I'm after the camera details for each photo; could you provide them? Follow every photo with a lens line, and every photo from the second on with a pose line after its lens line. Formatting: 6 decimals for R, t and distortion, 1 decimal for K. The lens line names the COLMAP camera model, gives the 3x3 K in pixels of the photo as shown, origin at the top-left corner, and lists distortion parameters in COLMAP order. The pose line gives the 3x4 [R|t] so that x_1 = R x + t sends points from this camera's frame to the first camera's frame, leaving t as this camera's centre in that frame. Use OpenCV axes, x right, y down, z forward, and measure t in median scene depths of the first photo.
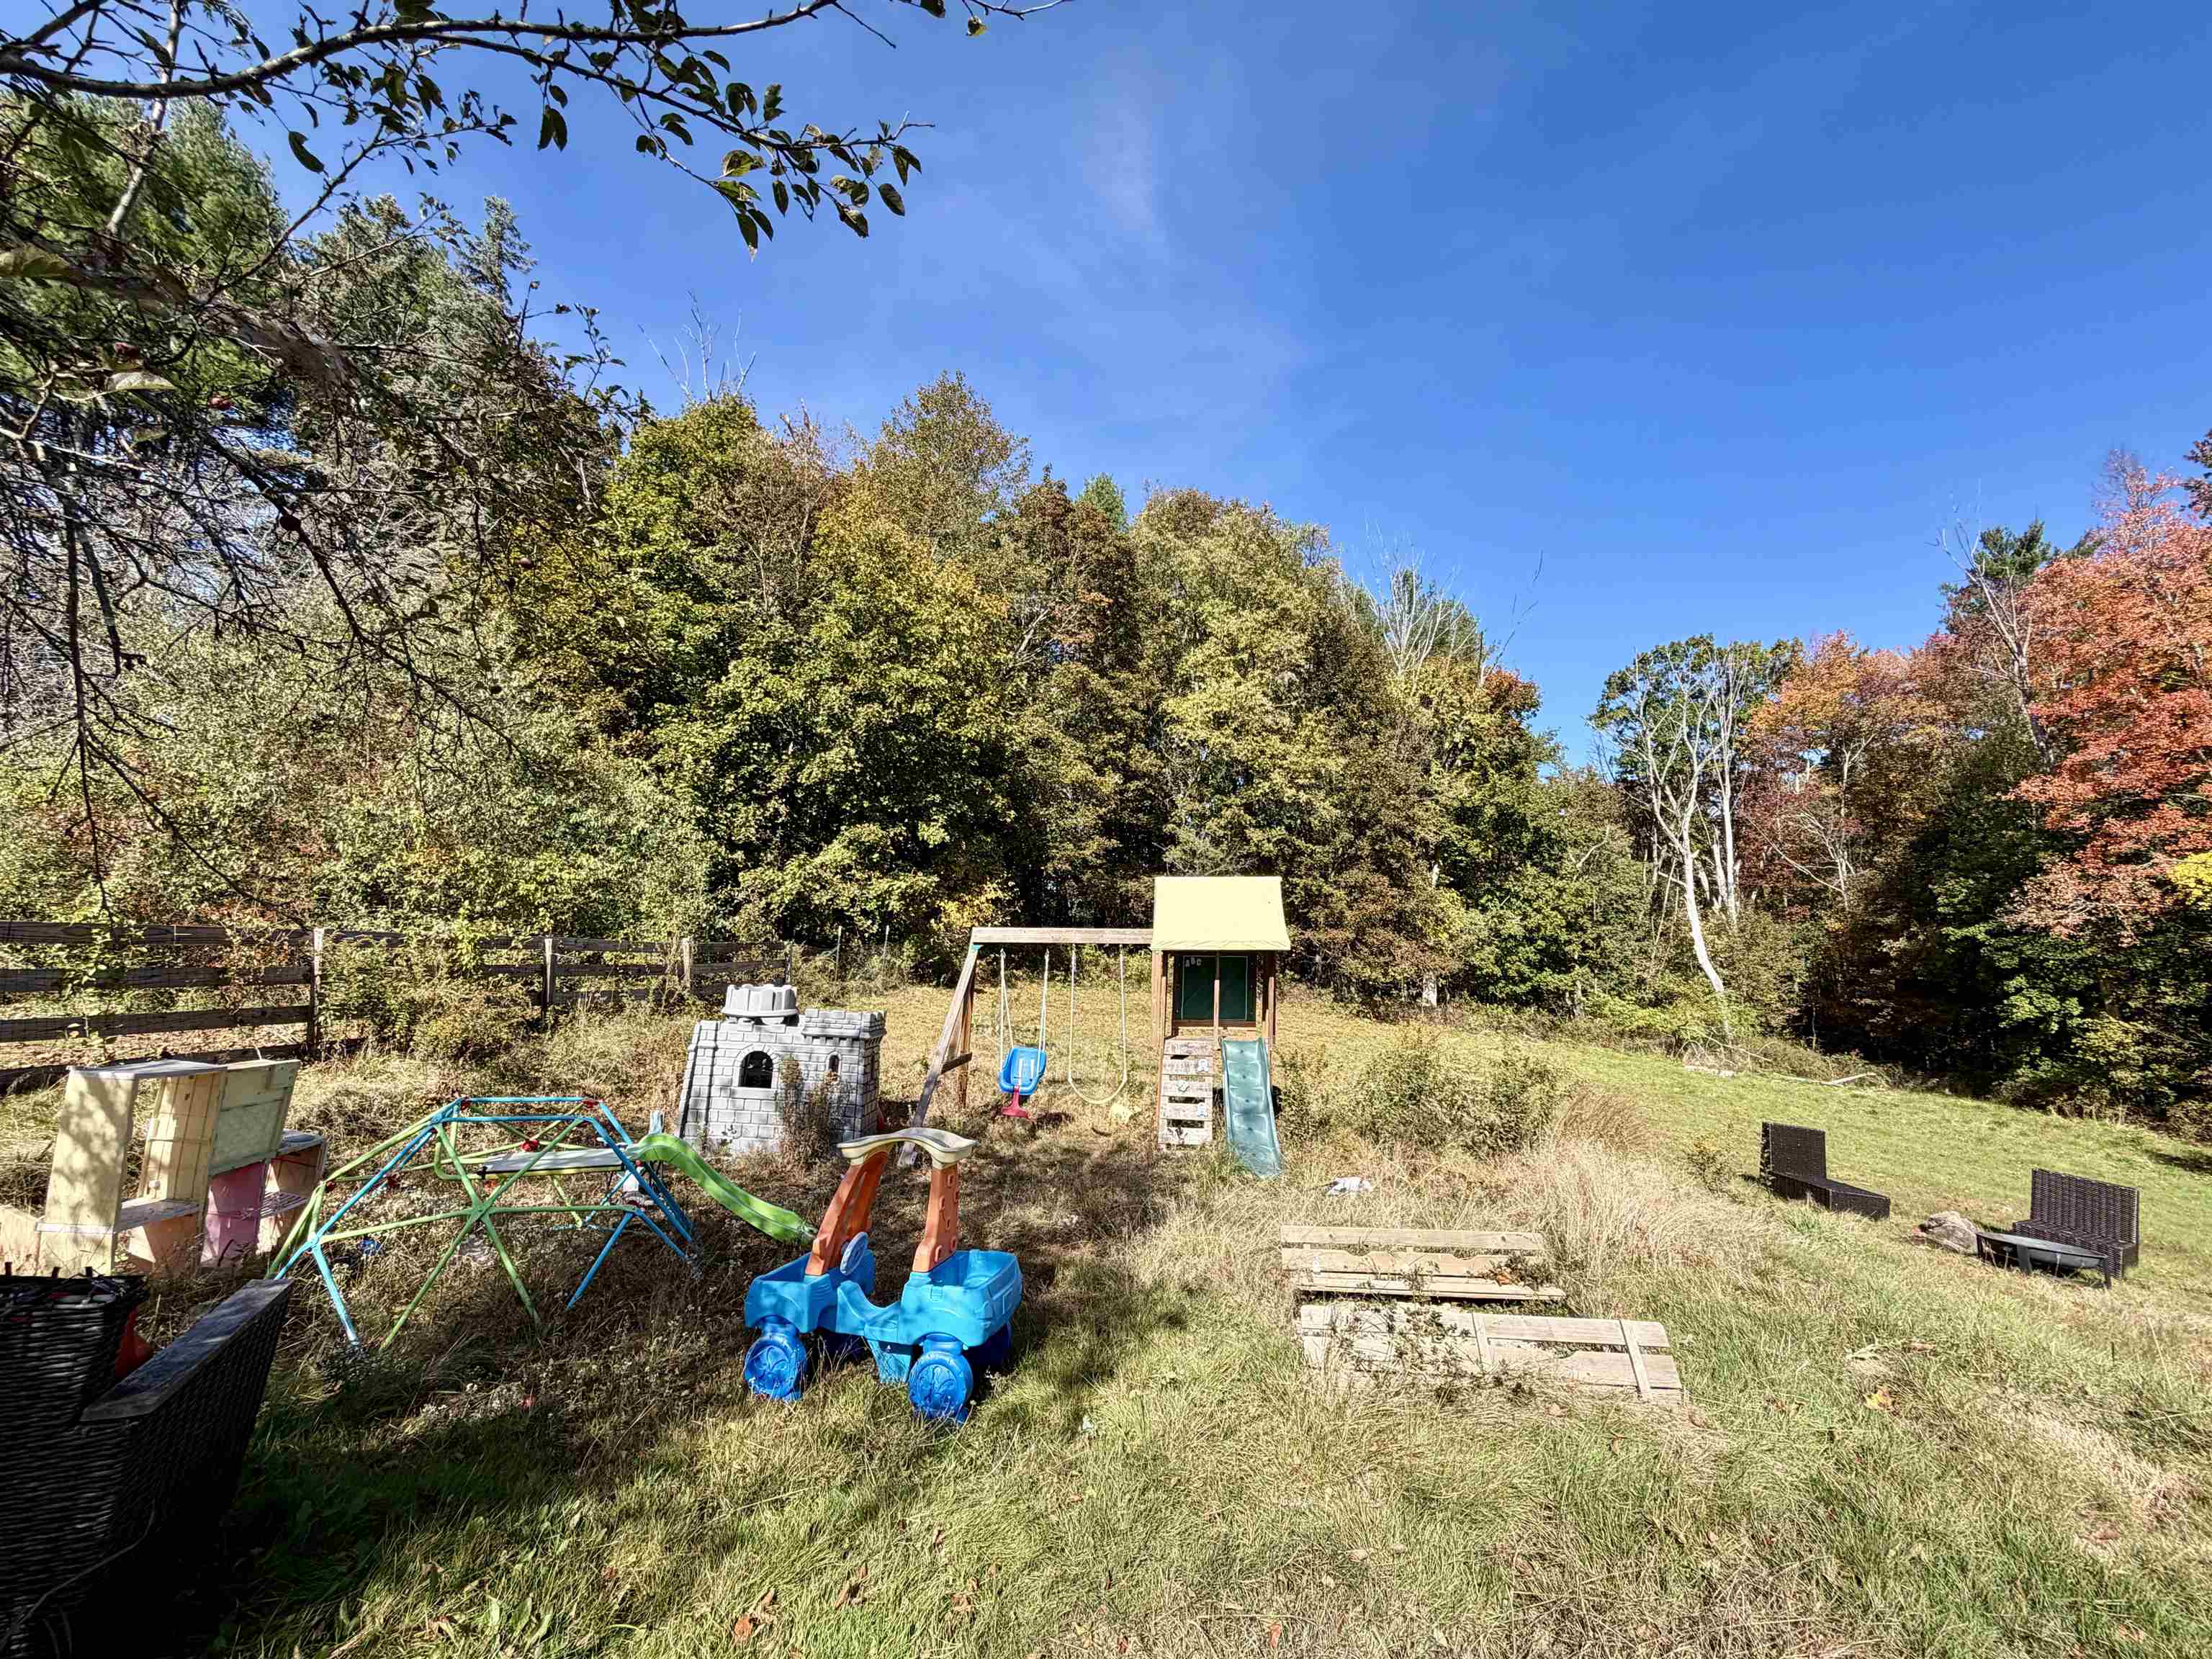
lens RADIAL K [[883.3, 0, 1107.5], [0, 883.3, 829.2], [0, 0, 1]] dist [0.000330, -0.000287]
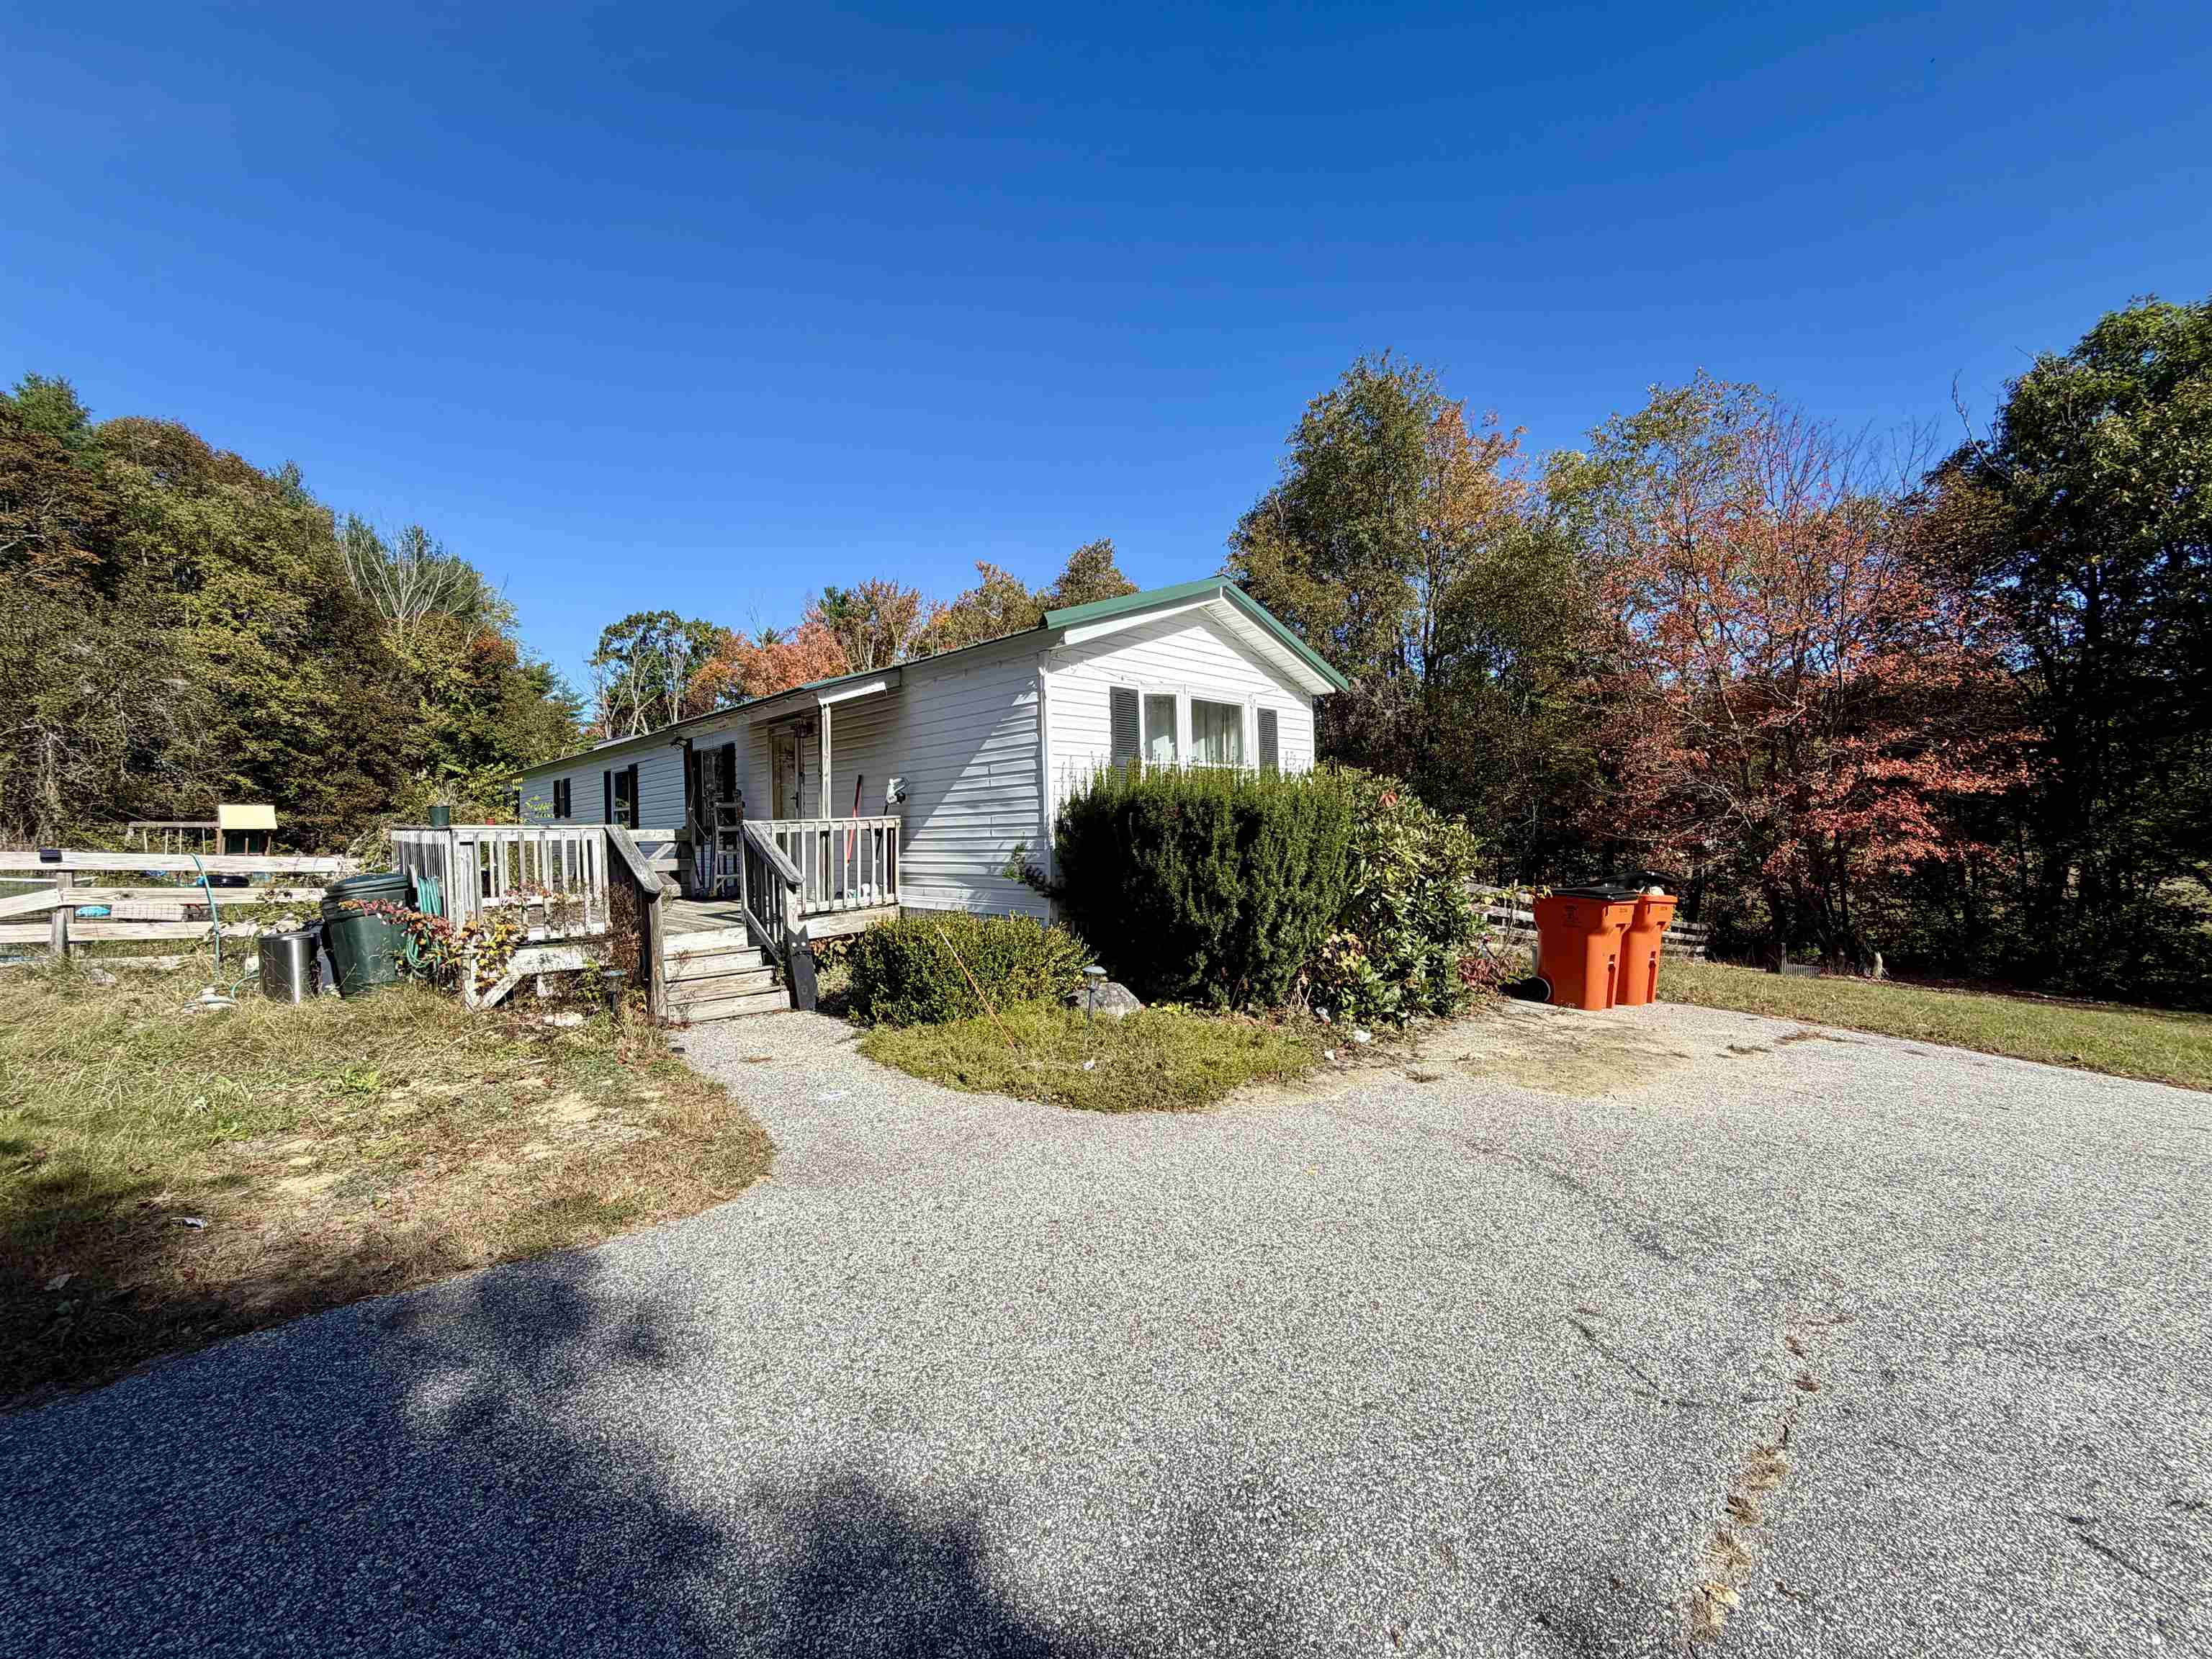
lens RADIAL K [[883.3, 0, 1097.9], [0, 883.3, 826.0], [0, 0, 1]] dist [0.000330, -0.000287]
pose [[0.589148, -0.006357, 0.808000, -0.146661], [-0.102033, 0.991379, 0.082197, -0.103028], [-0.801557, -0.130869, 0.583421, -0.761851]]
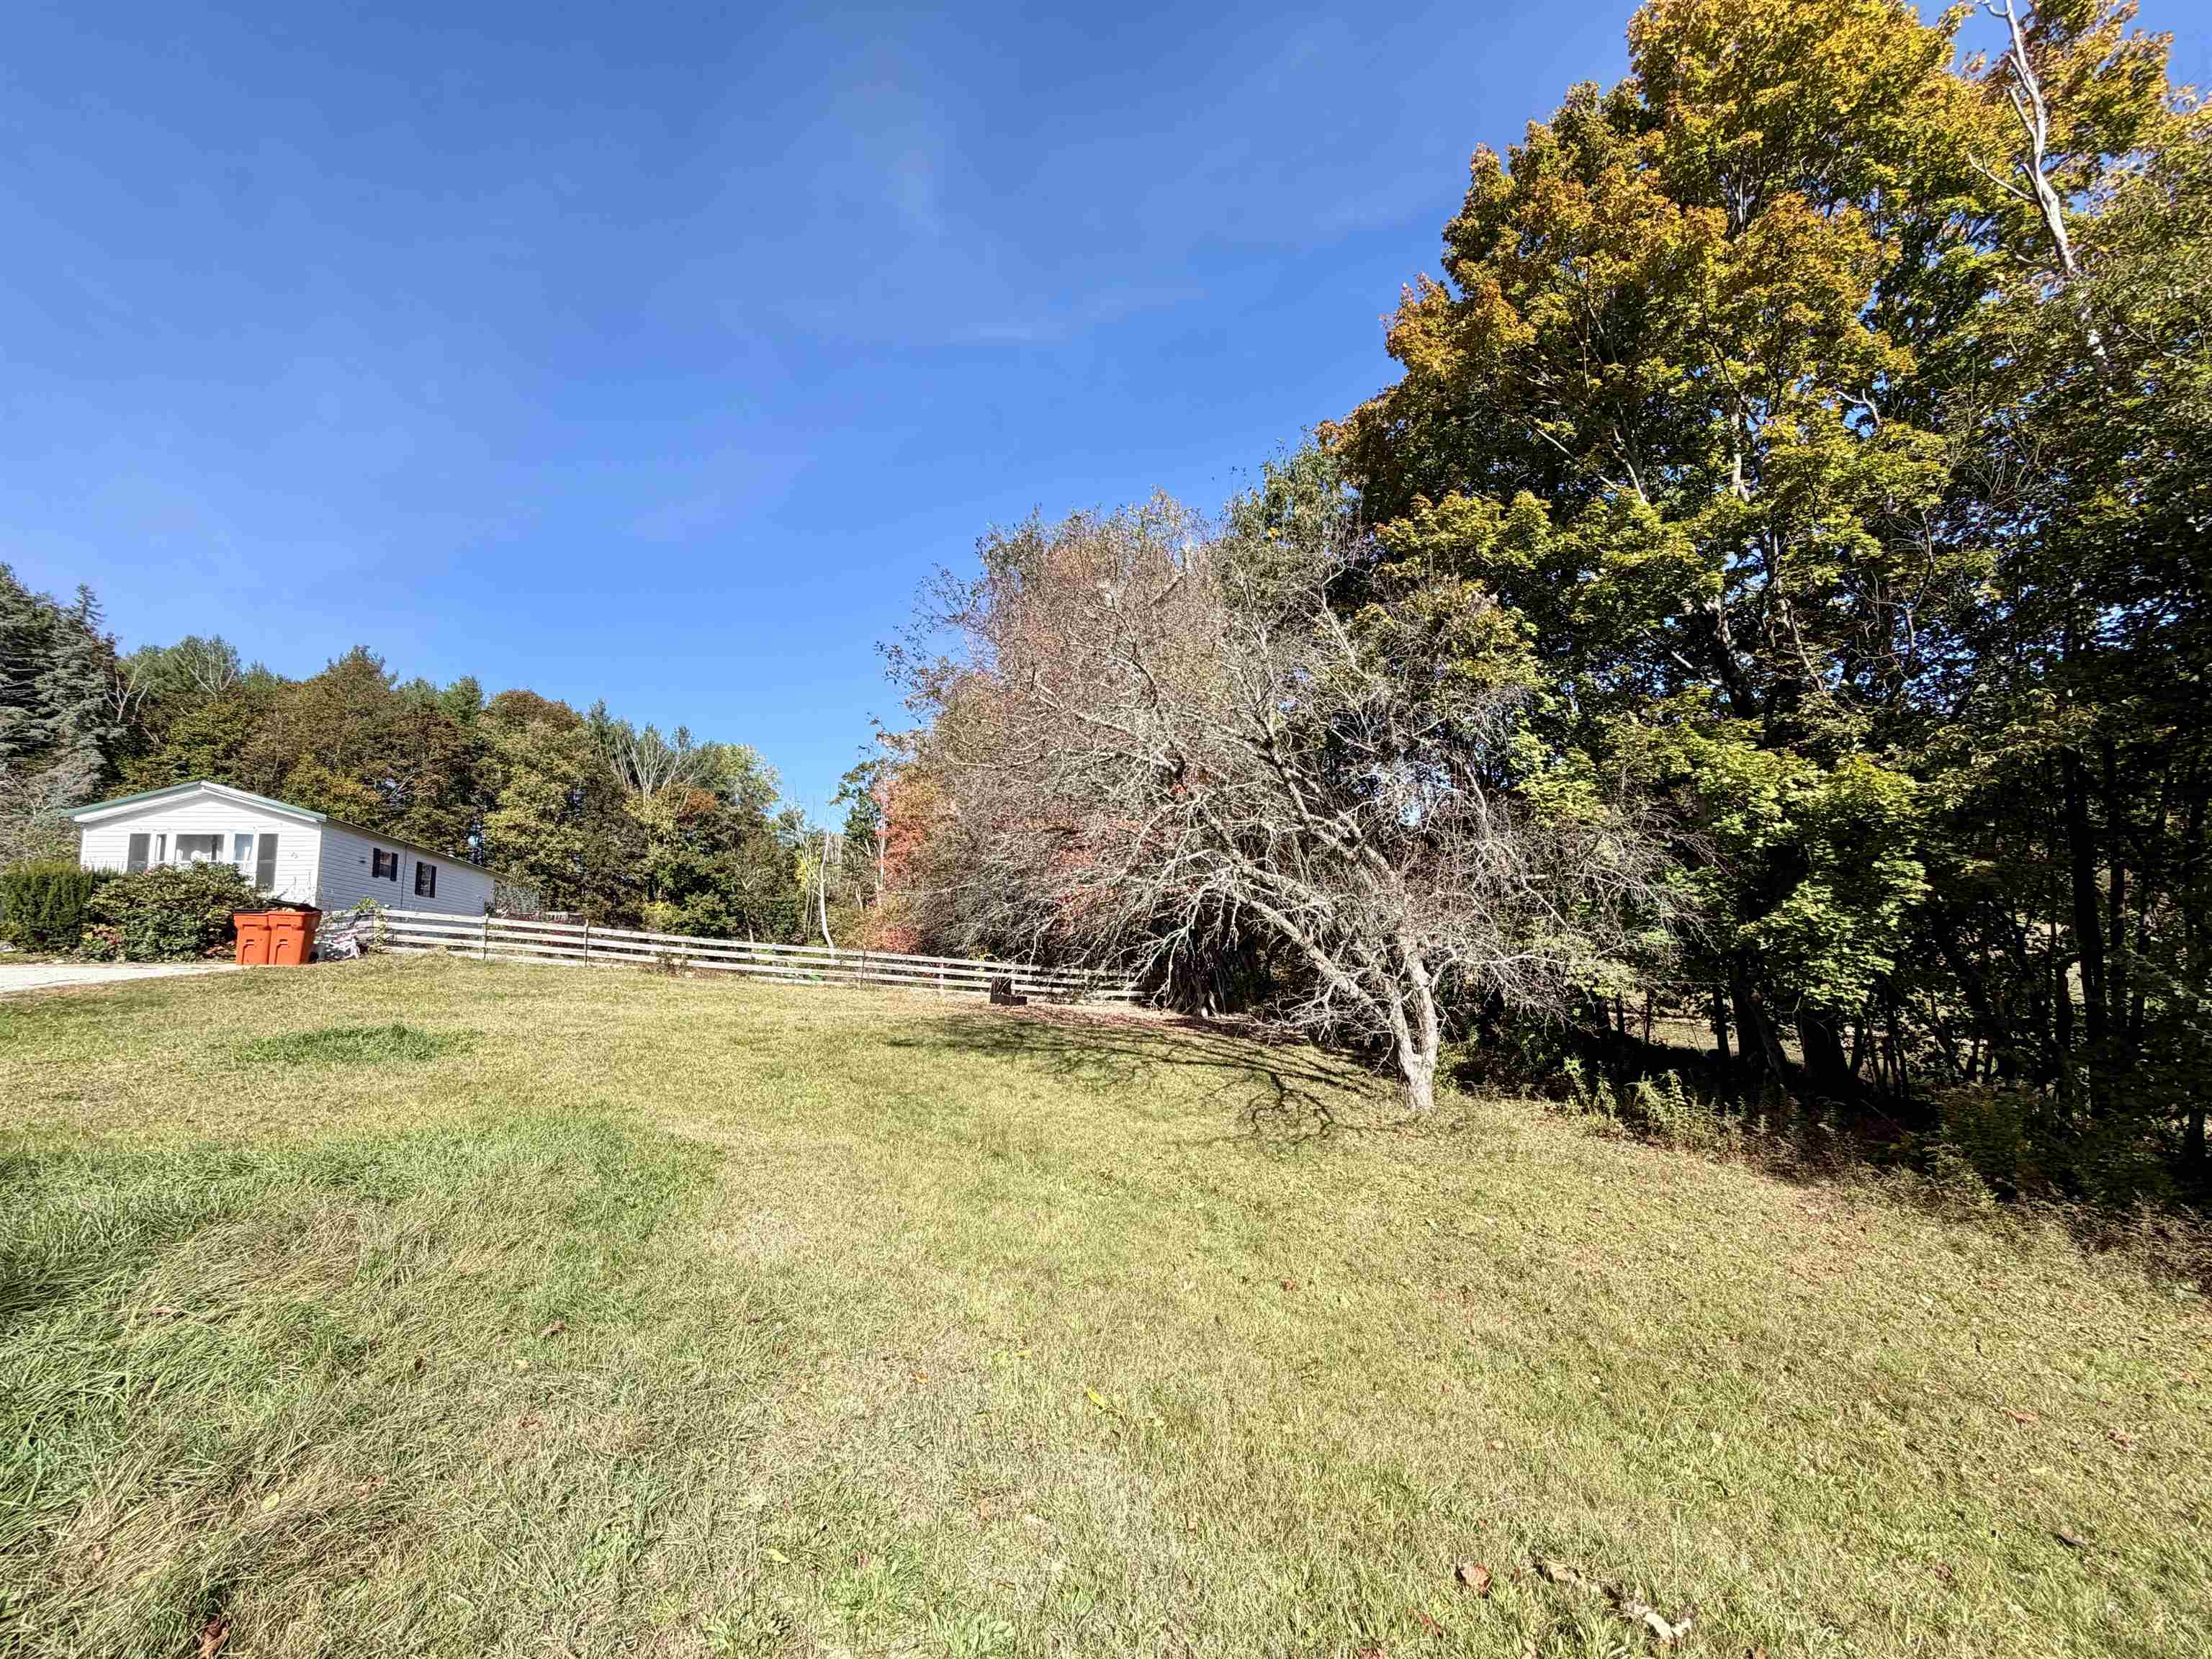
lens RADIAL K [[894.6, 0, 1101.1], [0, 894.6, 822.3], [0, 0, 1]] dist [0.001318, 0.000112]
pose [[0.877774, 0.028294, 0.478239, 0.304490], [-0.027982, 0.999578, -0.007780, -0.140385], [-0.478257, -0.006553, 0.878195, -1.437259]]
